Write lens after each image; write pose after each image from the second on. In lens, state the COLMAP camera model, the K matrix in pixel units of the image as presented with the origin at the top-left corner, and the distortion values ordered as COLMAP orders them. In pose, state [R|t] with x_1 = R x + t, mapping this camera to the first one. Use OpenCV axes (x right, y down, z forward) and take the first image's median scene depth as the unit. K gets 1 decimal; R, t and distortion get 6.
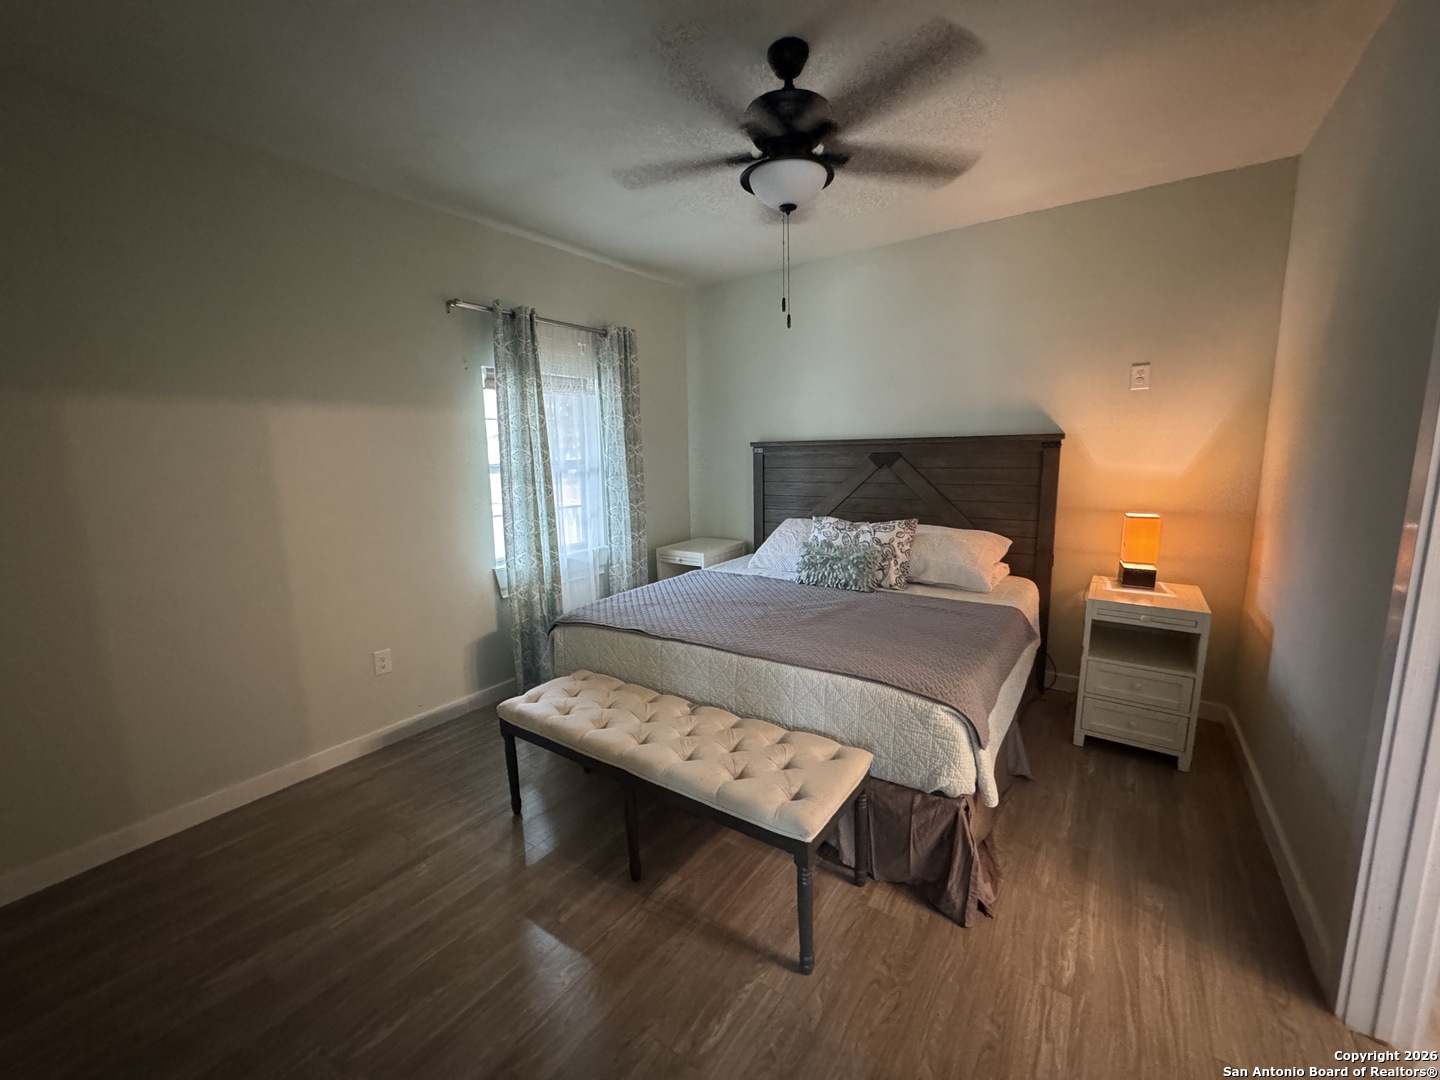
lens RADIAL K [[577.6, 0, 722.6], [0, 577.6, 540.7], [0, 0, 1]] dist [-0.007614, 0.000705]
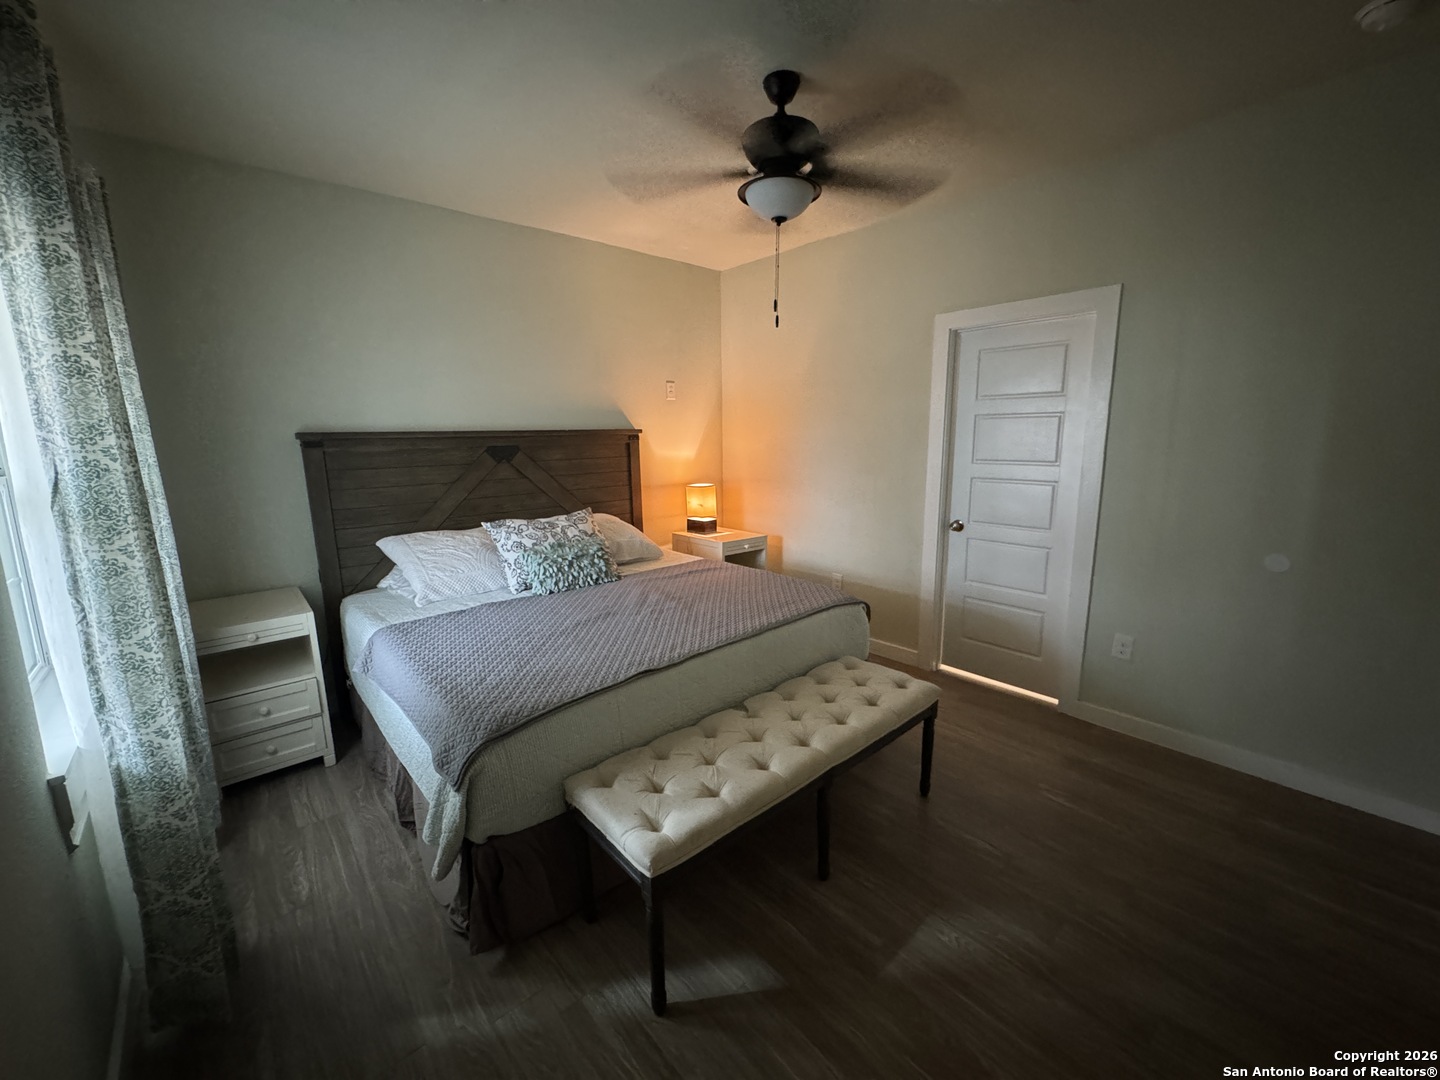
lens RADIAL K [[577.6, 0, 723.9], [0, 577.6, 535.6], [0, 0, 1]] dist [-0.007614, 0.000705]
pose [[0.227509, -0.151840, 0.961865, -0.633173], [0.164407, 0.979578, 0.115749, -0.070481], [-0.959797, 0.131803, 0.247826, 0.523213]]
